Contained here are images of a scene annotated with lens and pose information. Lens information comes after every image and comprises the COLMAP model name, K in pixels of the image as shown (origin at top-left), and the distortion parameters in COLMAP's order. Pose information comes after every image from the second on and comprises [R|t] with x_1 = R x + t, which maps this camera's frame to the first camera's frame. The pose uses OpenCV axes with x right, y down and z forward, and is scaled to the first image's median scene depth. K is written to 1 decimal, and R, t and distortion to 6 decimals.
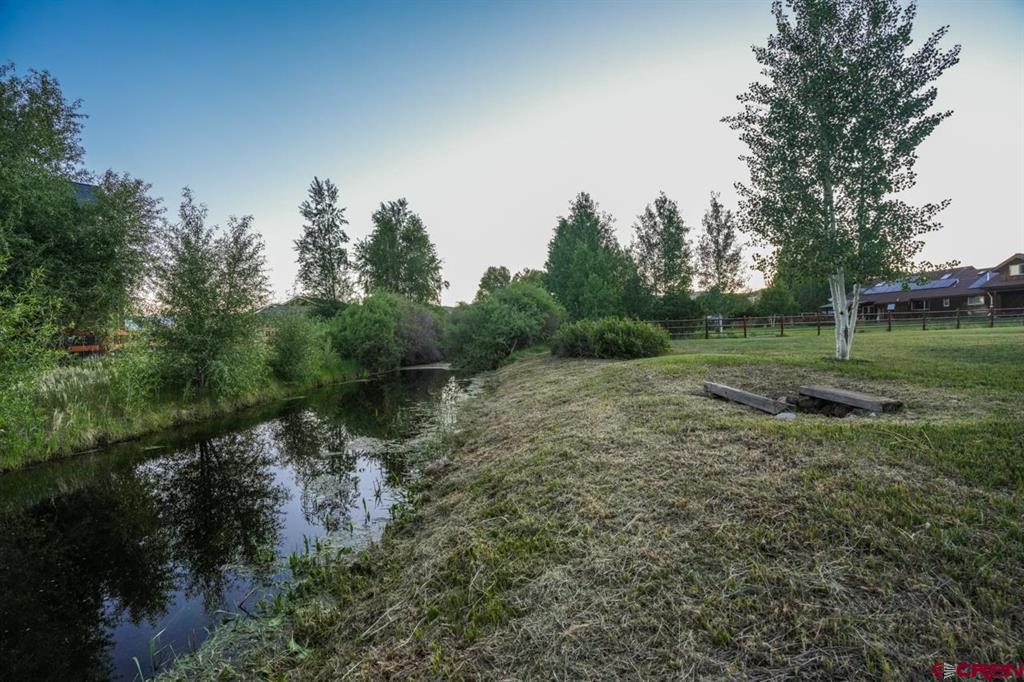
lens RADIAL K [[482.2, 0, 512.0], [0, 482.2, 342.5], [0, 0, 1]] dist [-0.056718, 0.019828]
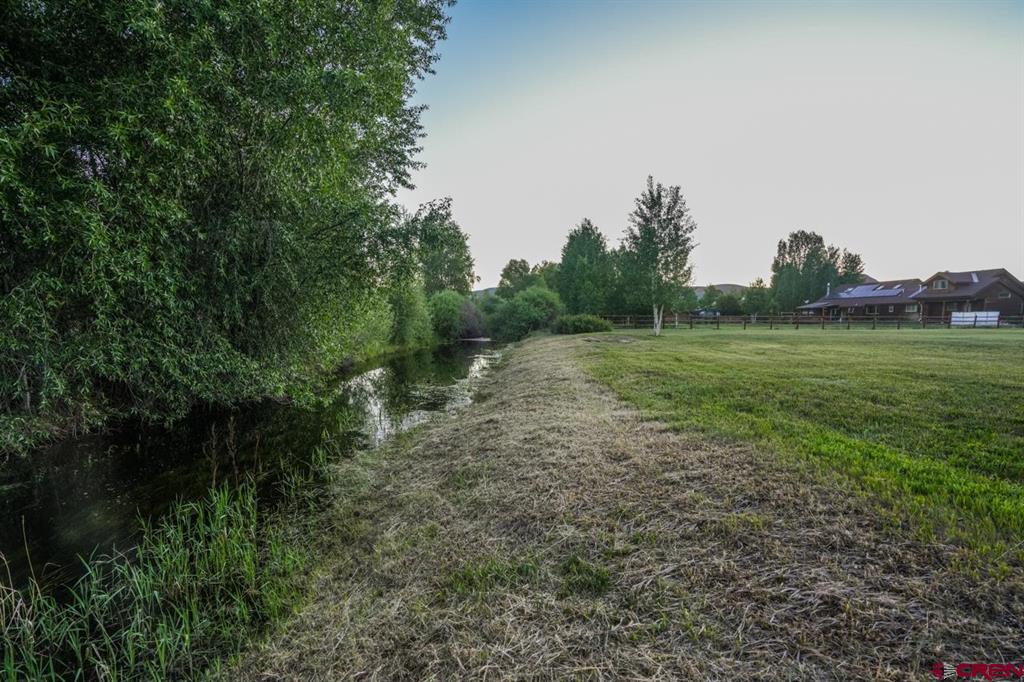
lens RADIAL K [[482.2, 0, 509.9], [0, 482.2, 340.2], [0, 0, 1]] dist [-0.056718, 0.019828]
pose [[0.998481, 0.040091, -0.037806, -0.001243], [-0.039182, 0.998932, 0.024476, 0.004207], [0.038747, -0.022958, 0.998985, -0.248926]]
